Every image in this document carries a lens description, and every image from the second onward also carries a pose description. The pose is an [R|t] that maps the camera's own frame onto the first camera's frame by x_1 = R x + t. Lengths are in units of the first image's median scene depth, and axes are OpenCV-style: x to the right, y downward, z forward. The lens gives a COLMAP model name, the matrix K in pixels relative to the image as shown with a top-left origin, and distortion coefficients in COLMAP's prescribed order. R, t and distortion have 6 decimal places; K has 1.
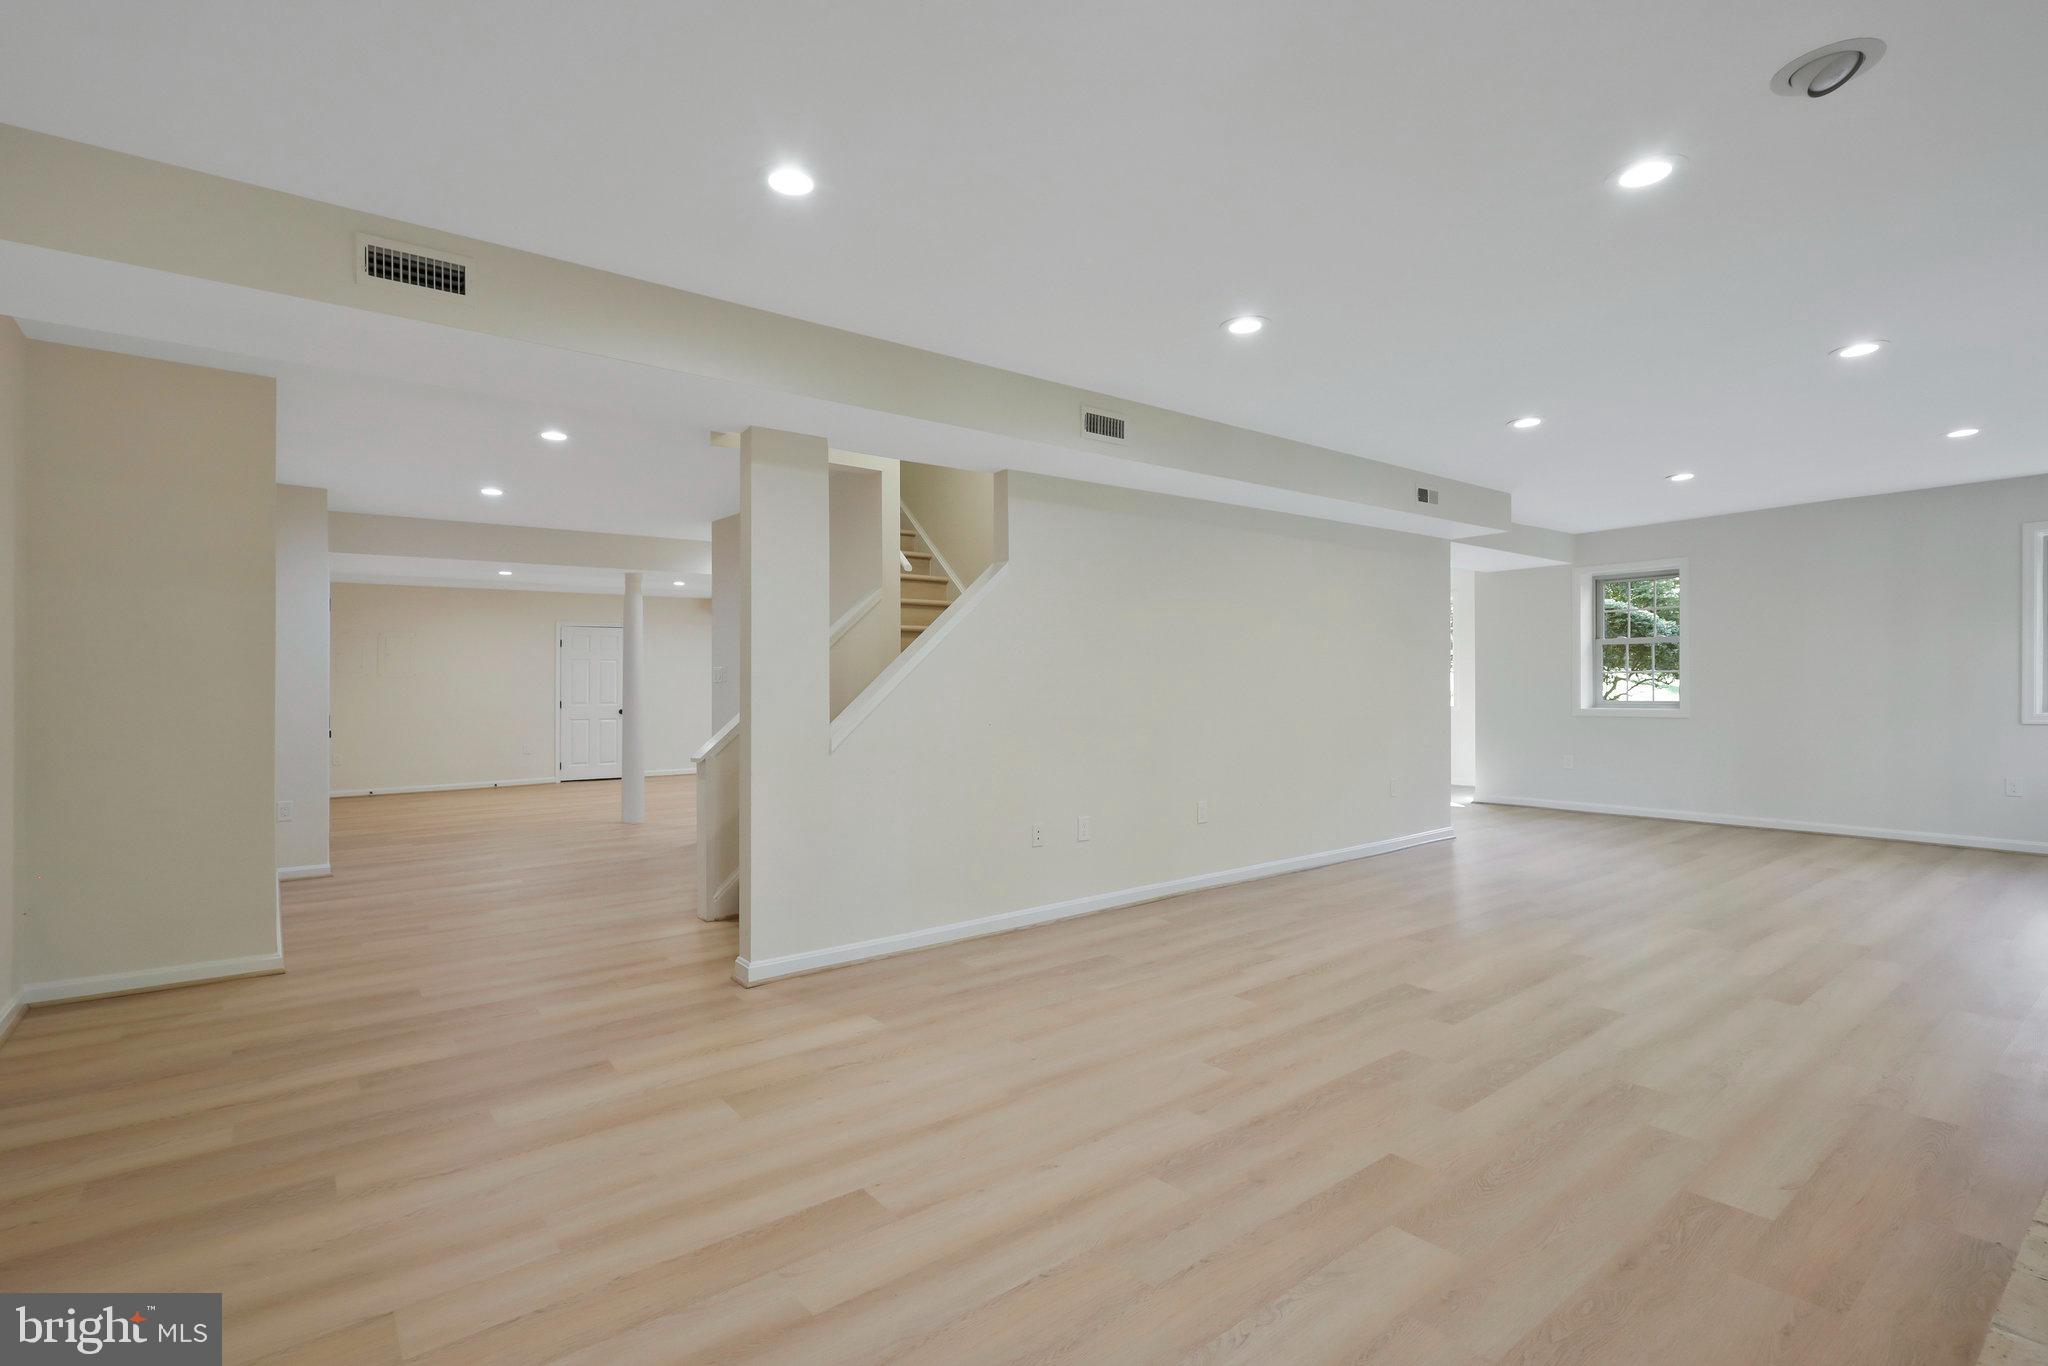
lens RADIAL K [[952.5, 0, 1020.7], [0, 952.5, 685.0], [0, 0, 1]] dist [0.001553, 0.000395]
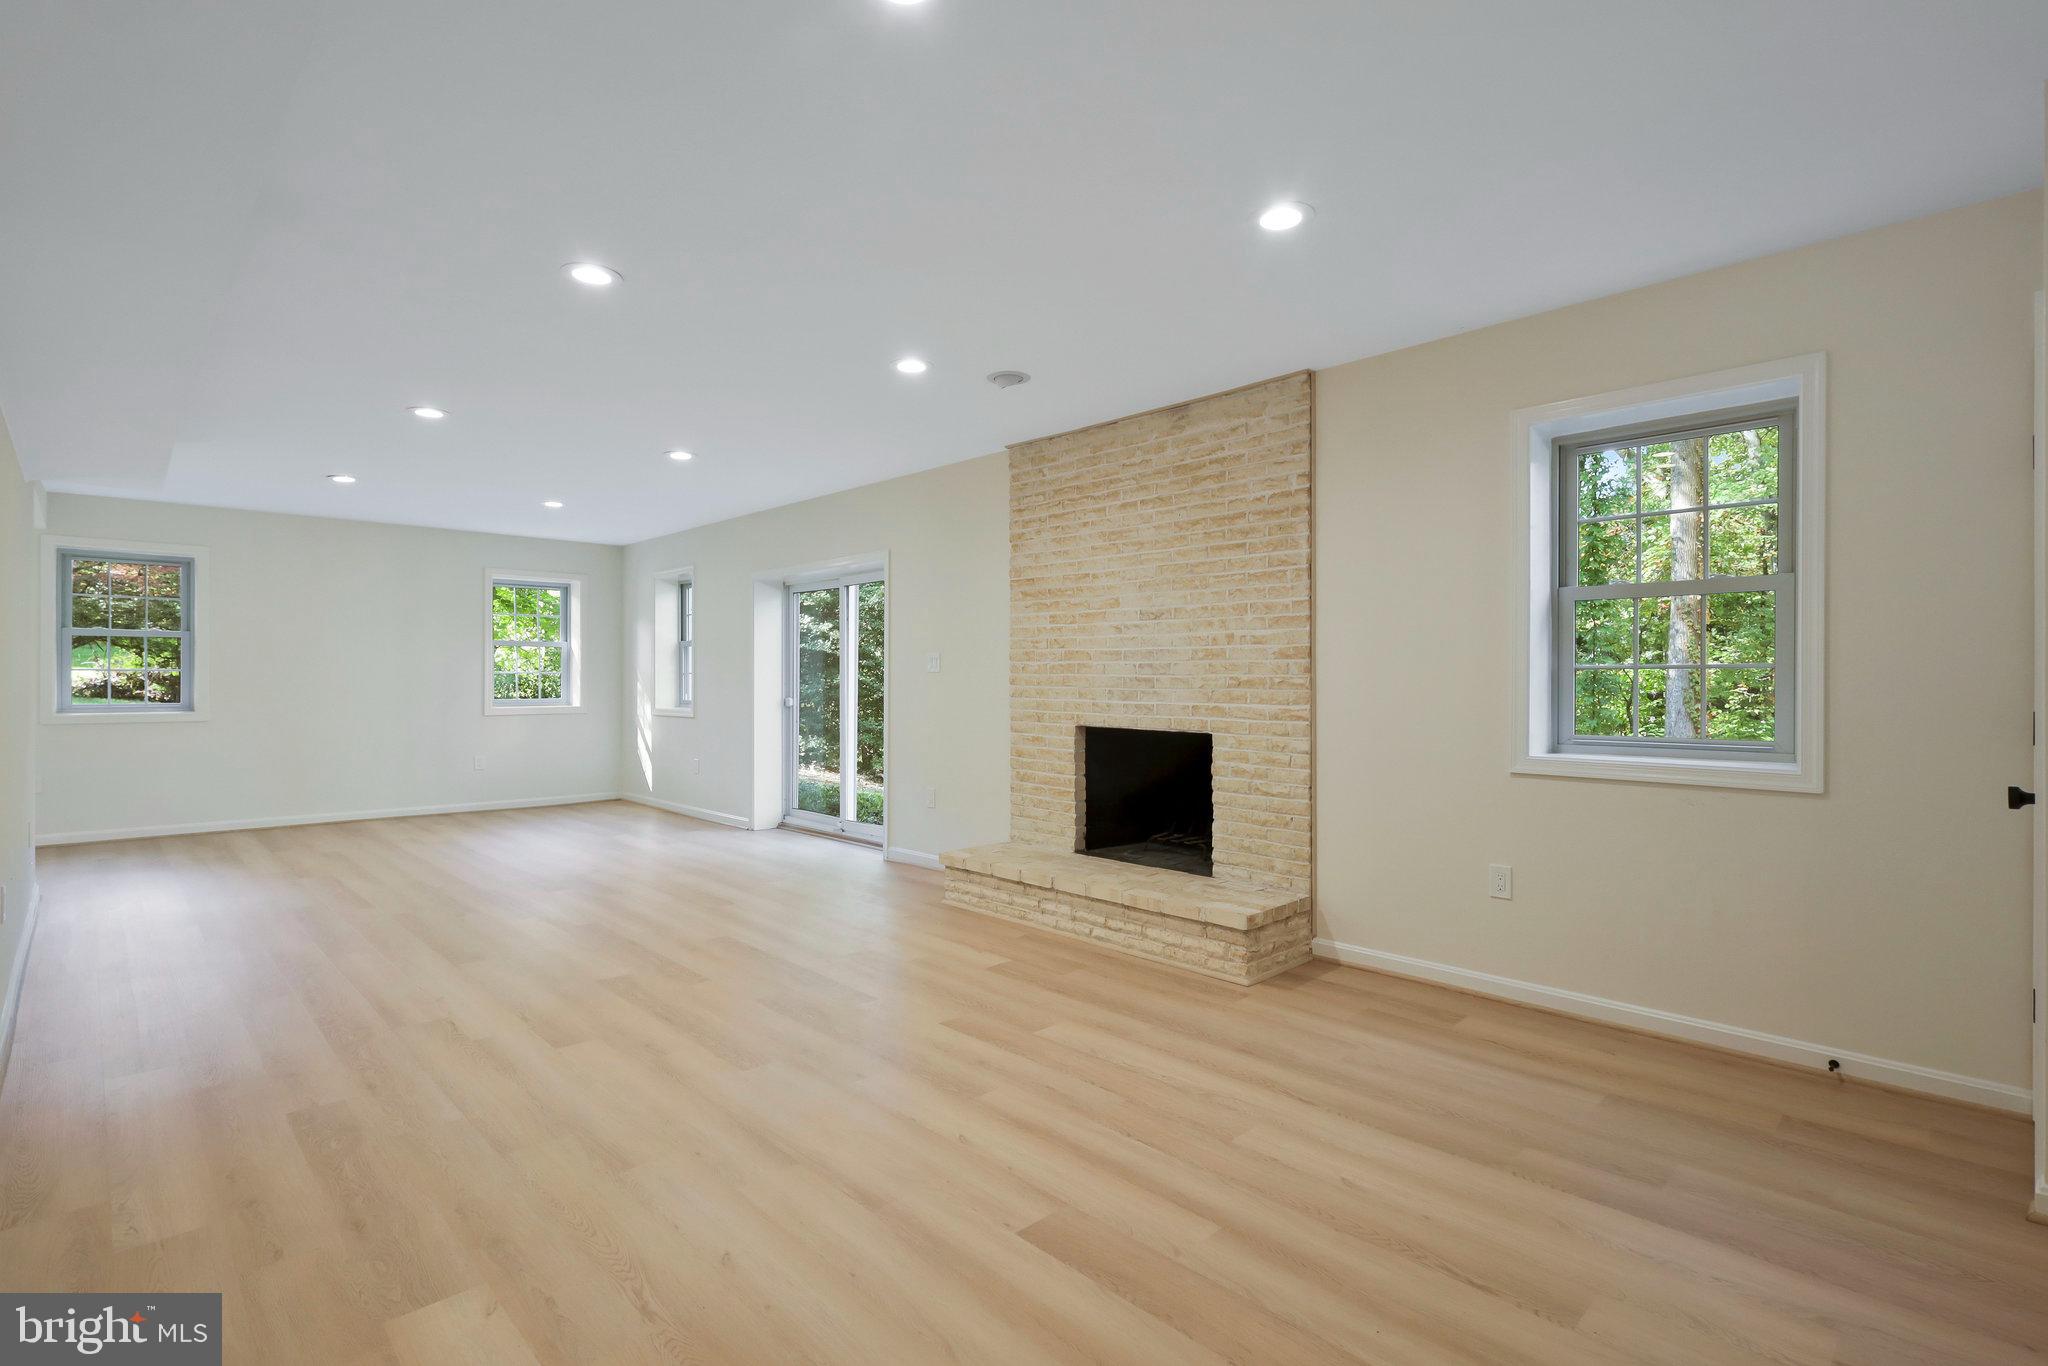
lens RADIAL K [[952.5, 0, 1023.5], [0, 952.5, 690.4], [0, 0, 1]] dist [0.001553, 0.000395]
pose [[-0.096076, 0.000263, 0.995374, -0.486244], [-0.004796, 0.999988, -0.000727, 0.002783], [-0.995362, -0.004844, -0.096074, 0.487383]]
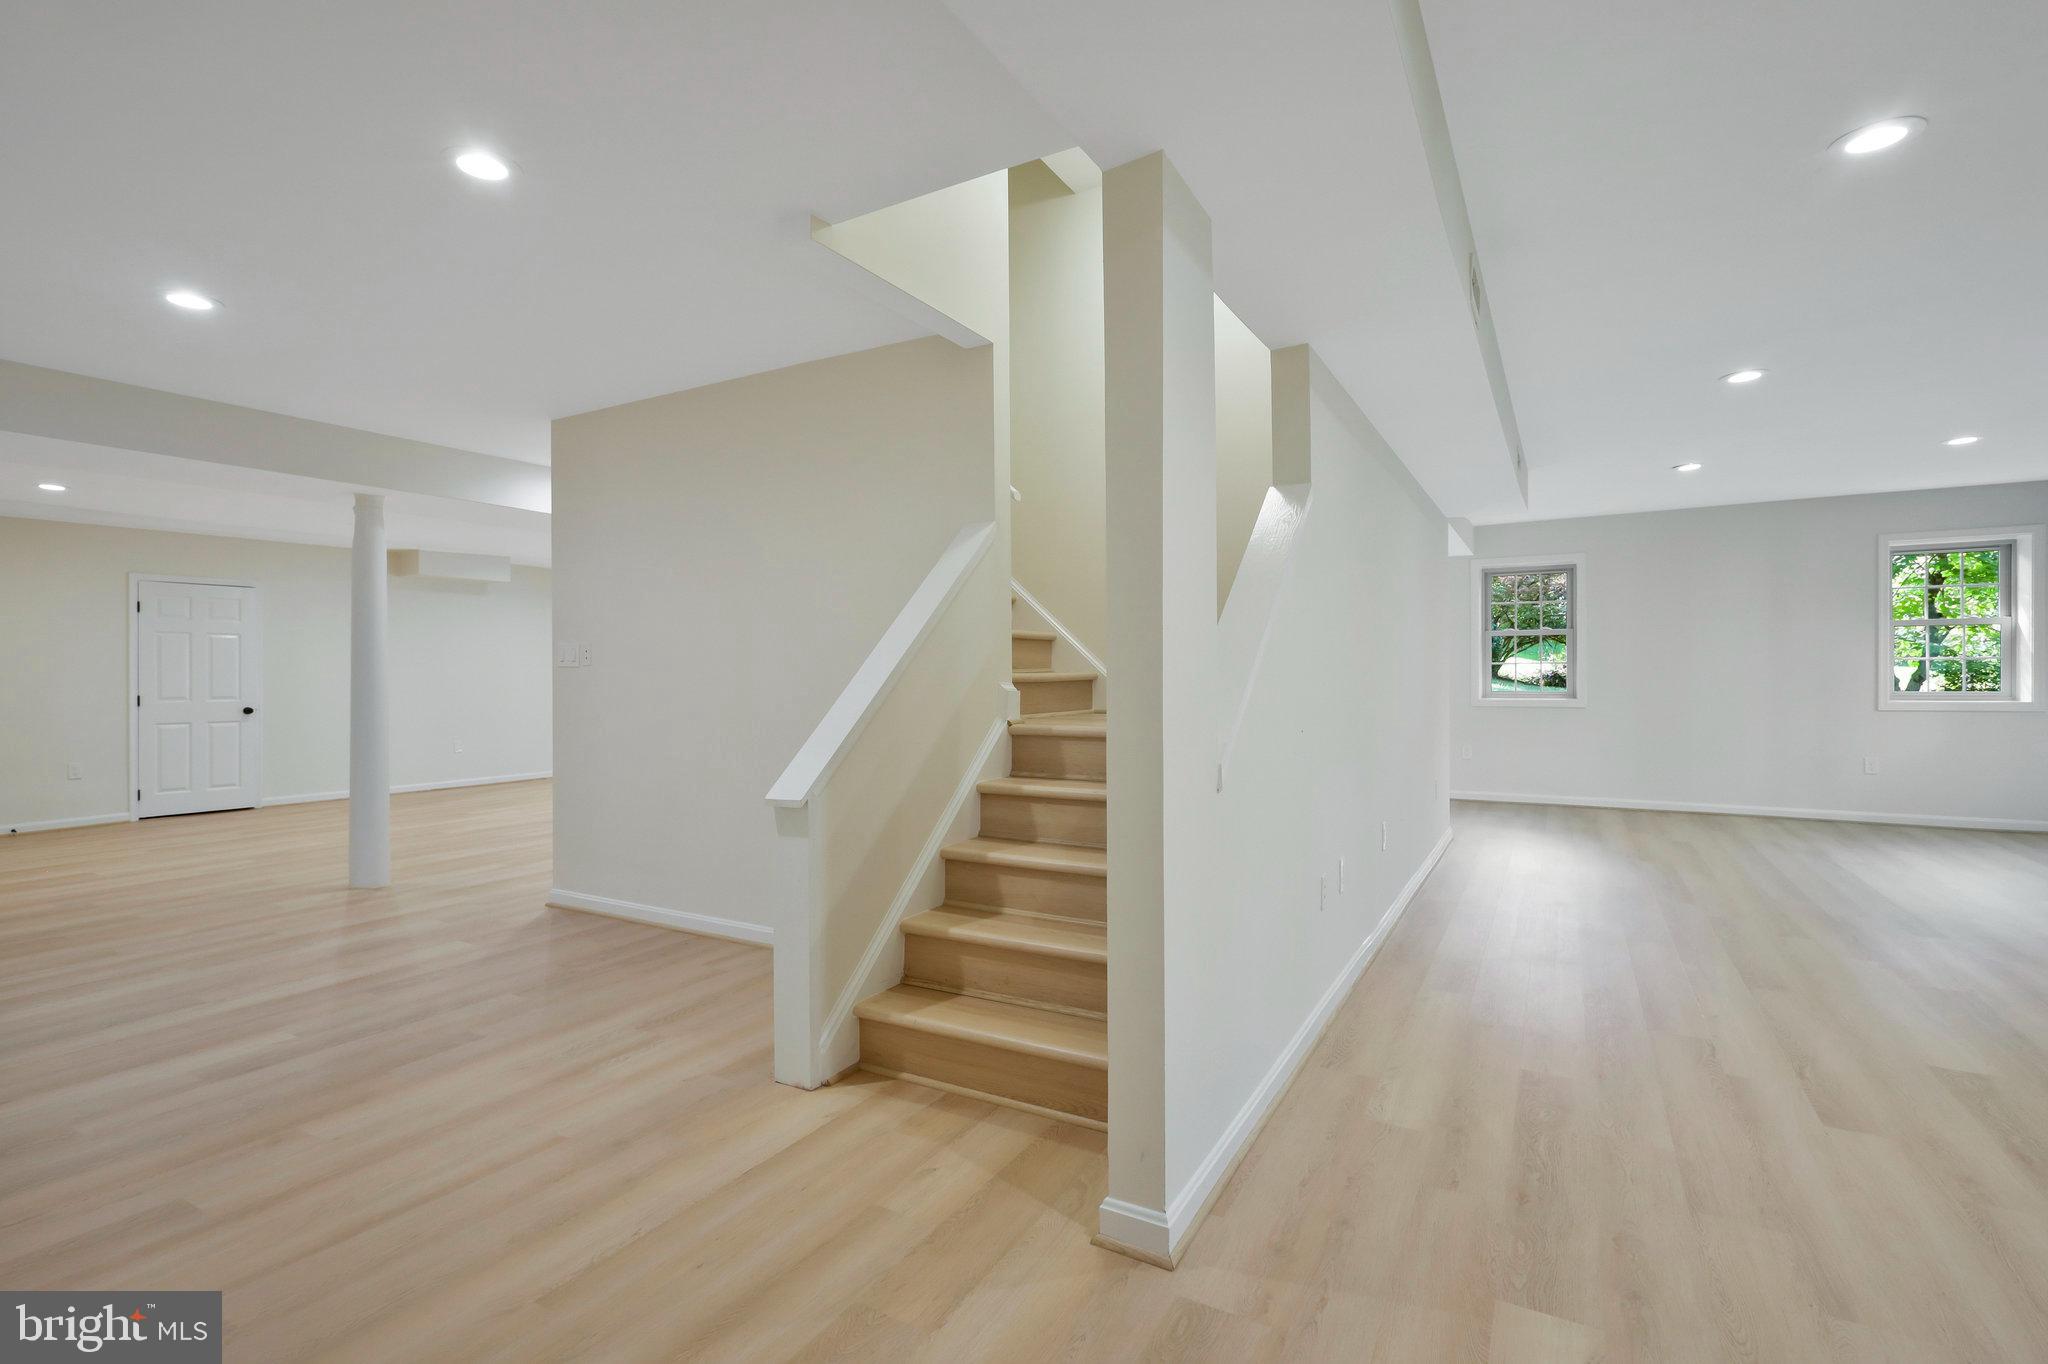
lens RADIAL K [[952.5, 0, 1030.7], [0, 952.5, 682.7], [0, 0, 1]] dist [0.001553, 0.000395]
pose [[0.926679, 0.000168, 0.375855, -0.413255], [-0.003327, 0.999964, 0.007756, 0.002427], [-0.375840, -0.008438, 0.926646, 0.424391]]
